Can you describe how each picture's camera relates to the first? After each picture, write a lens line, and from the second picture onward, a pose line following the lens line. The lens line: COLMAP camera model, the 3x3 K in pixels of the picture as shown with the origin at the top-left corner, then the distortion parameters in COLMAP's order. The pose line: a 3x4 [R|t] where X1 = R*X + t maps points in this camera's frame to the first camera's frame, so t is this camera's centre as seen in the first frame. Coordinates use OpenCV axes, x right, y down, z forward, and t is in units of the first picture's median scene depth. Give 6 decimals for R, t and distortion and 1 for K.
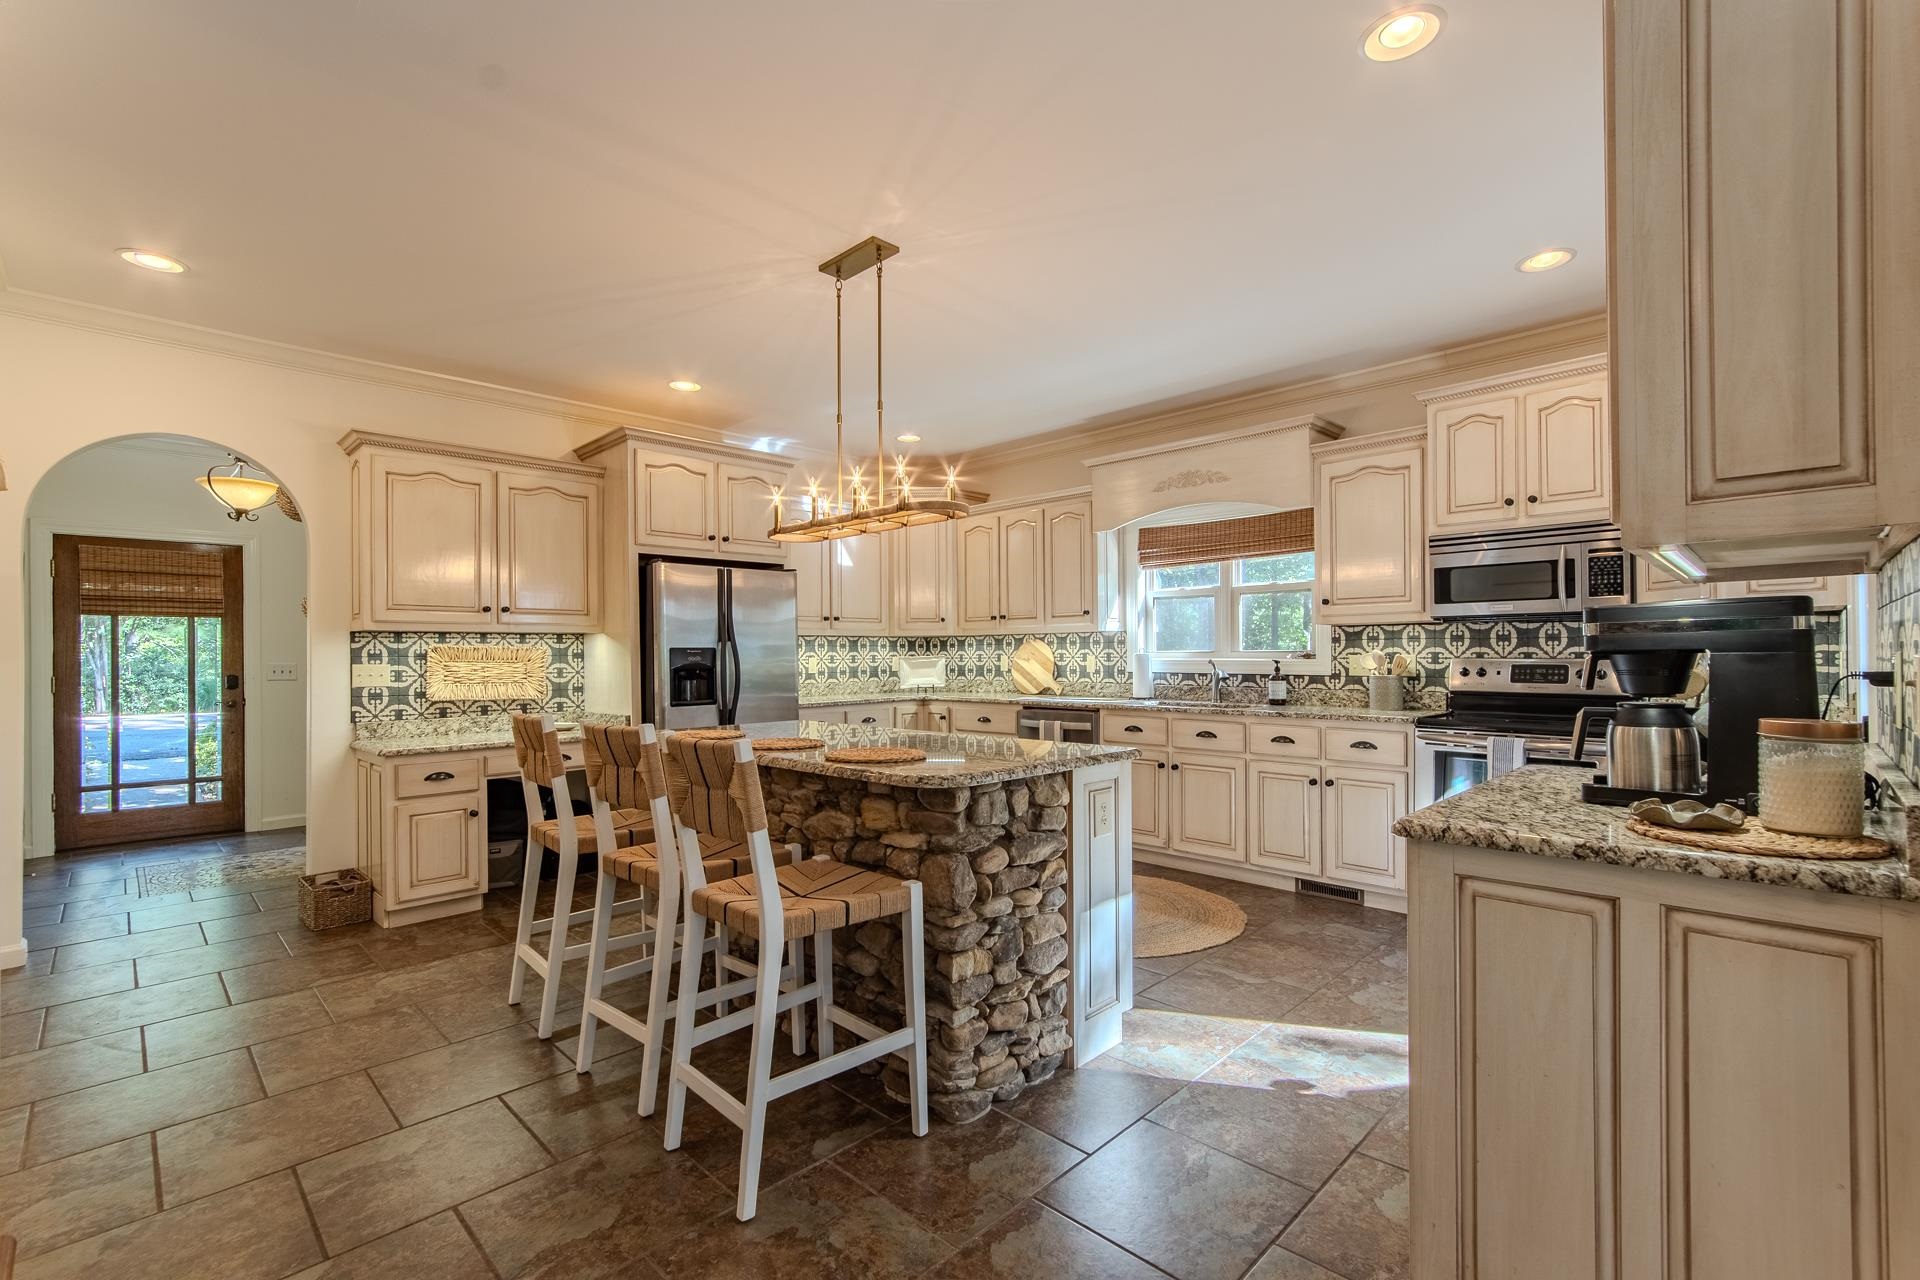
lens RADIAL K [[848.7, 0, 944.9], [0, 848.7, 652.1], [0, 0, 1]] dist [0.000772, 0.000451]
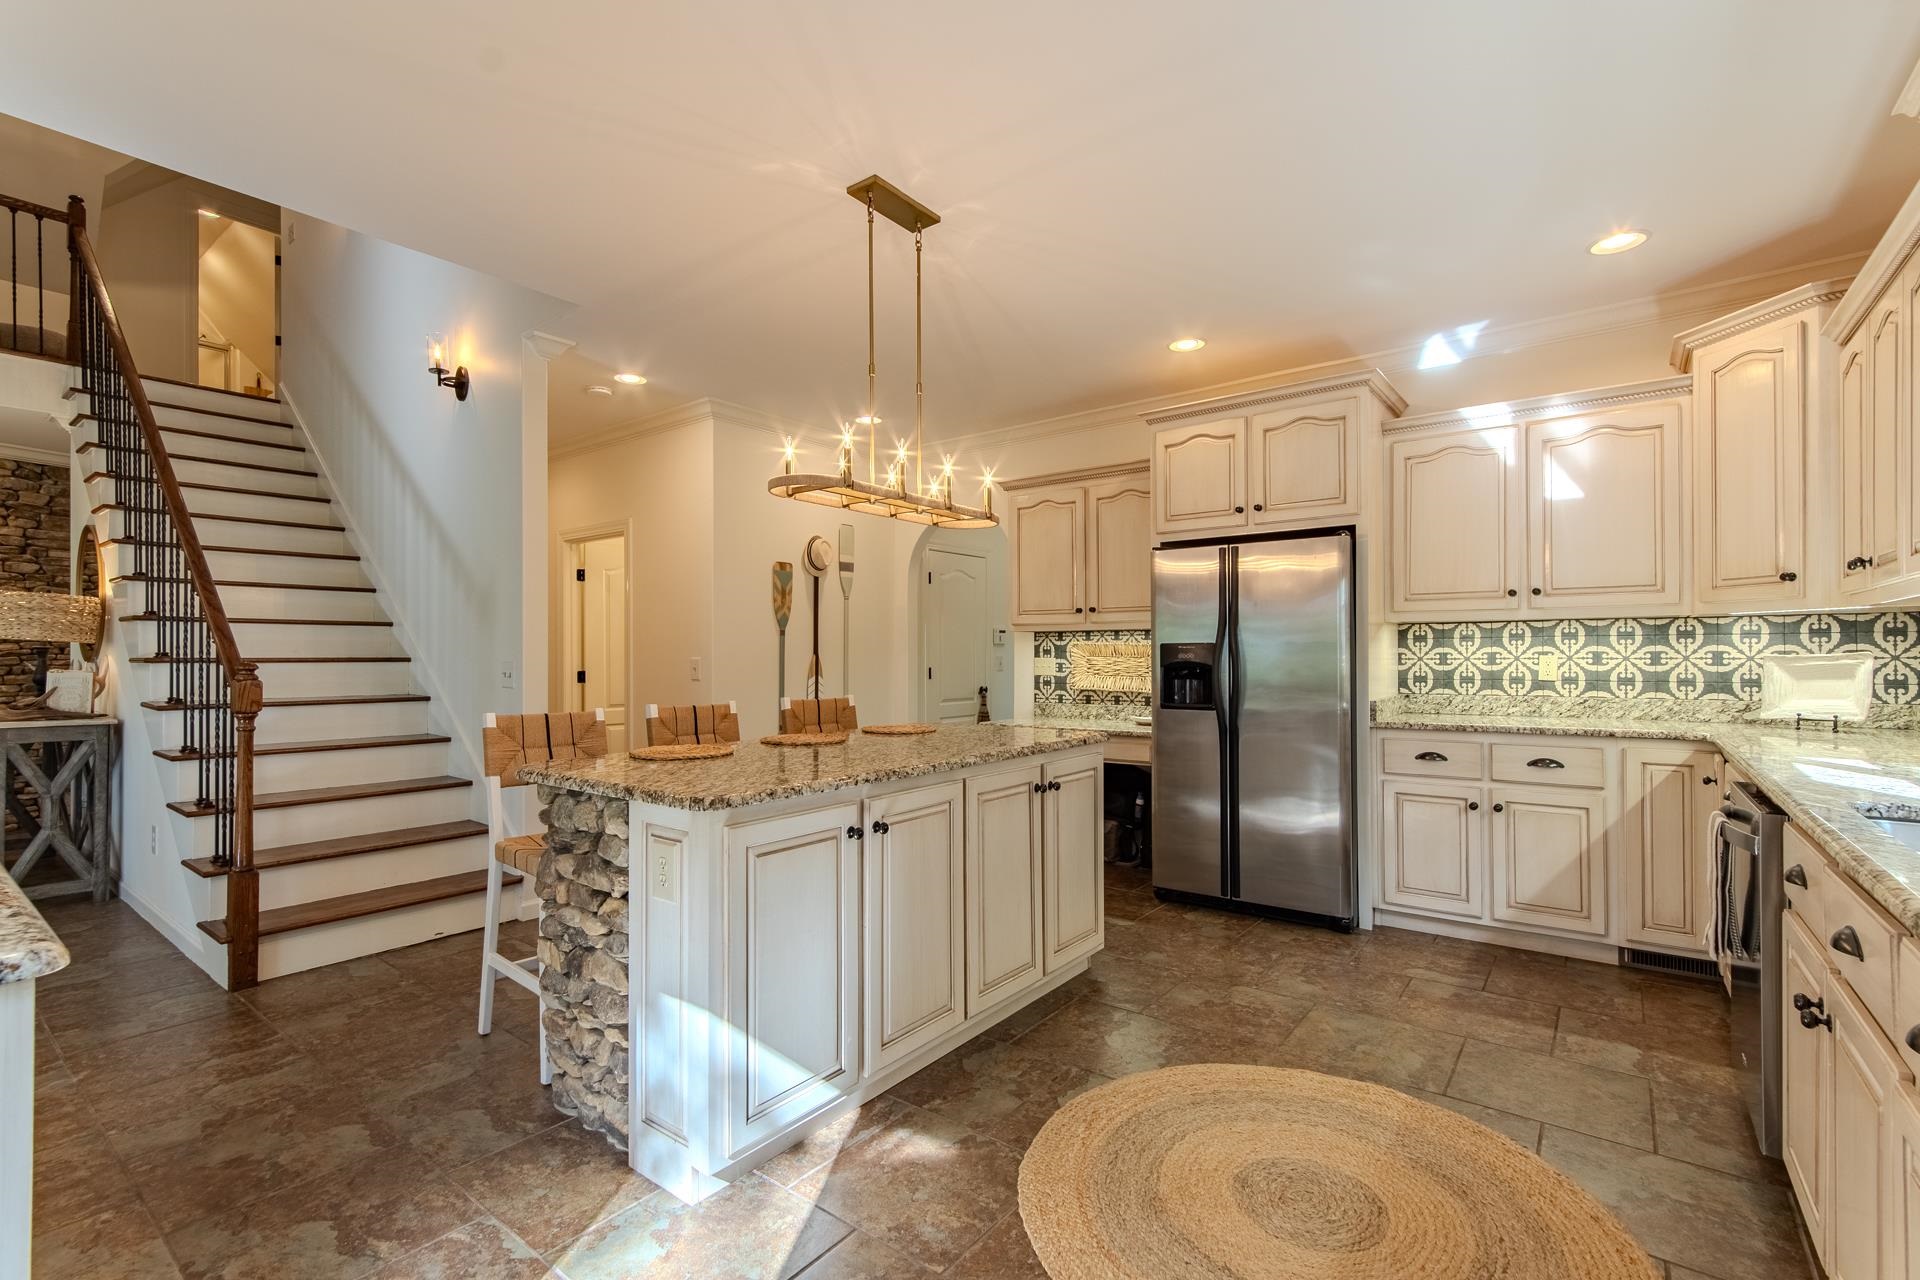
lens RADIAL K [[848.7, 0, 945.3], [0, 848.7, 649.0], [0, 0, 1]] dist [0.000772, 0.000451]
pose [[0.129060, 0.003372, -0.991631, 0.388544], [0.007340, 0.999964, 0.004356, -0.003664], [0.991610, -0.007841, 0.129031, 0.464265]]
